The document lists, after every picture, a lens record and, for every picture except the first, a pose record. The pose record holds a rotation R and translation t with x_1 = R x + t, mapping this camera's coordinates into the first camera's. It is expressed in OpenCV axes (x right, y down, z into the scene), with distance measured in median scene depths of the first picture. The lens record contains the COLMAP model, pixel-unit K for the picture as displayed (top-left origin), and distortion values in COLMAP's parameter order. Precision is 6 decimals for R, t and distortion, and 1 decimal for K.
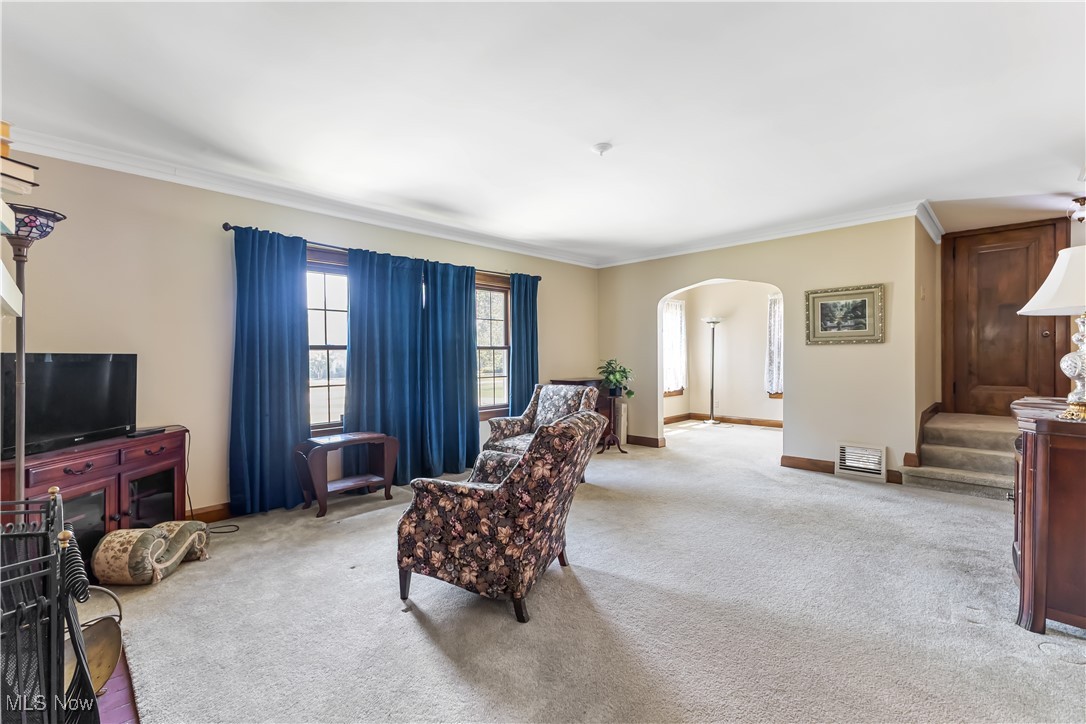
lens RADIAL K [[474.7, 0, 542.5], [0, 474.7, 356.6], [0, 0, 1]] dist [0.003277, -0.000692]
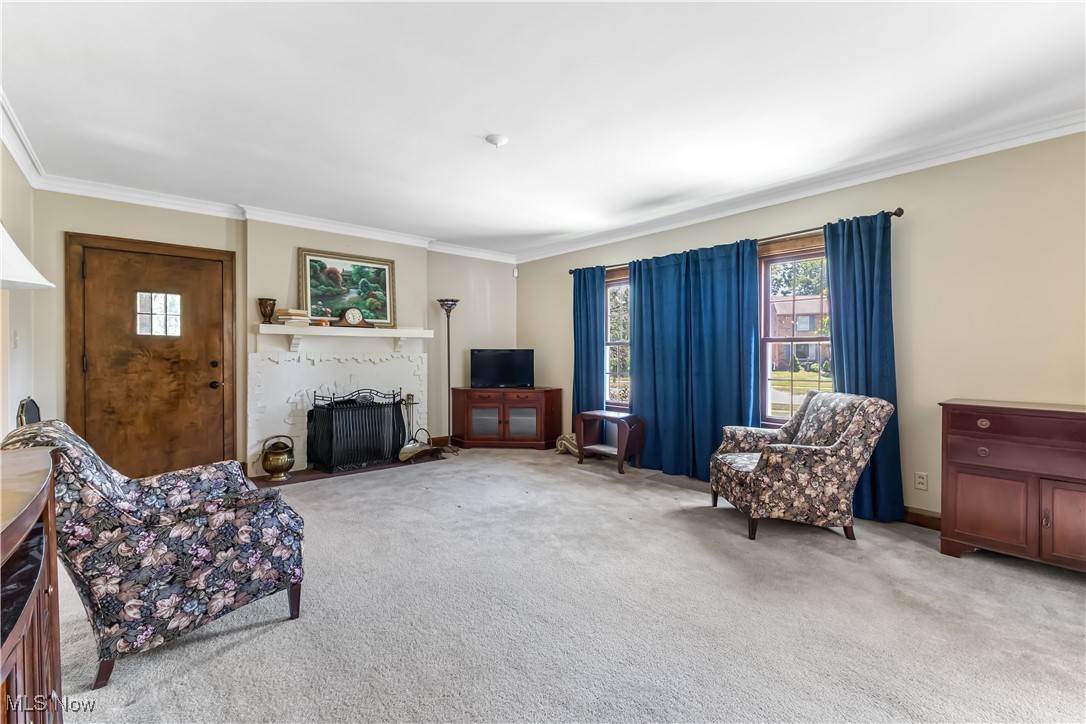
lens RADIAL K [[474.7, 0, 543.0], [0, 474.7, 363.4], [0, 0, 1]] dist [0.003277, -0.000692]
pose [[-0.040492, 0.012417, -0.999103, 0.671492], [0.004532, 0.999915, 0.012243, 0.017070], [0.999170, -0.004032, -0.040545, 0.649847]]
